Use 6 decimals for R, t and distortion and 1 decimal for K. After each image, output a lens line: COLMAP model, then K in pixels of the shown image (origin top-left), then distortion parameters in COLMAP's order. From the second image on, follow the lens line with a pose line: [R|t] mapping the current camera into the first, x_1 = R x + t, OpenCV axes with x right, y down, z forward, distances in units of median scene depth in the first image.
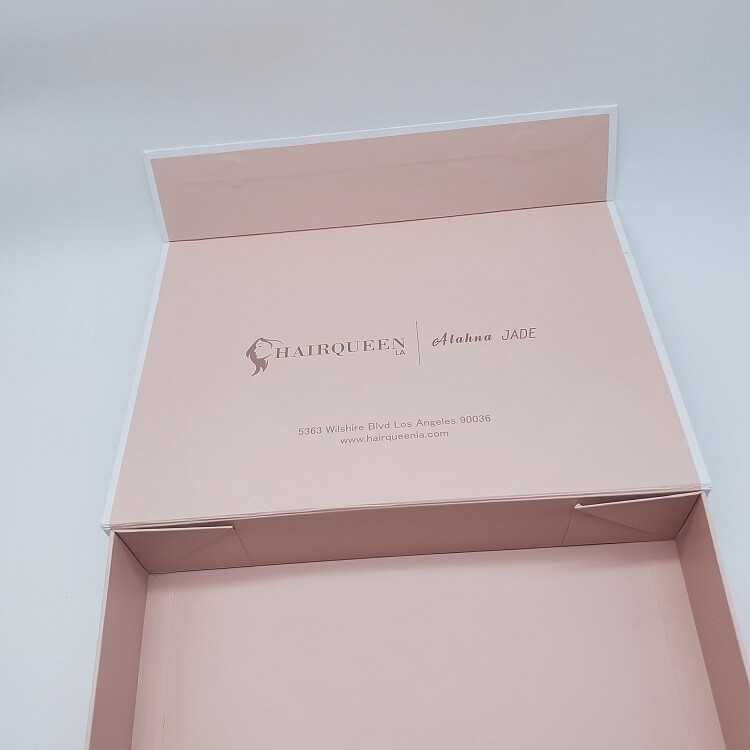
lens RADIAL K [[818.7, 0, 366.3], [0, 818.7, 387.0], [0, 0, 1]] dist [0.096921, 0.000000]
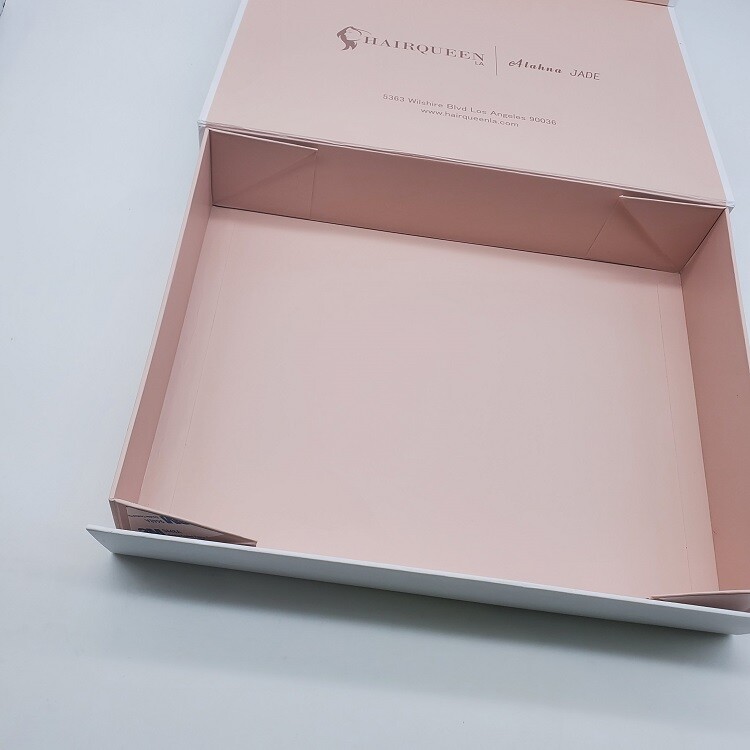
lens RADIAL K [[818.7, 0, 381.3], [0, 818.7, 353.8], [0, 0, 1]] dist [0.096921, 0.000000]
pose [[0.970880, 0.210970, 0.113506, -0.127818], [-0.211497, 0.977350, -0.007520, 0.368072], [-0.112522, -0.016705, 0.993509, -0.084314]]
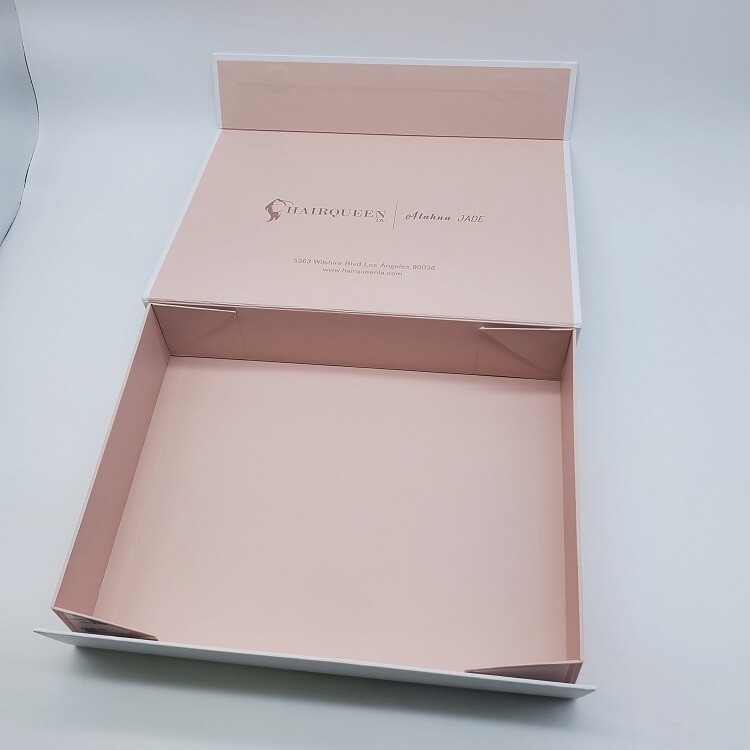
lens RADIAL K [[818.7, 0, 370.3], [0, 818.7, 373.4], [0, 0, 1]] dist [0.096921, 0.000000]
pose [[0.988548, 0.145036, -0.041679, 0.116528], [-0.146094, 0.988991, -0.023543, 0.234327], [0.037806, 0.029362, 0.998854, -0.314460]]
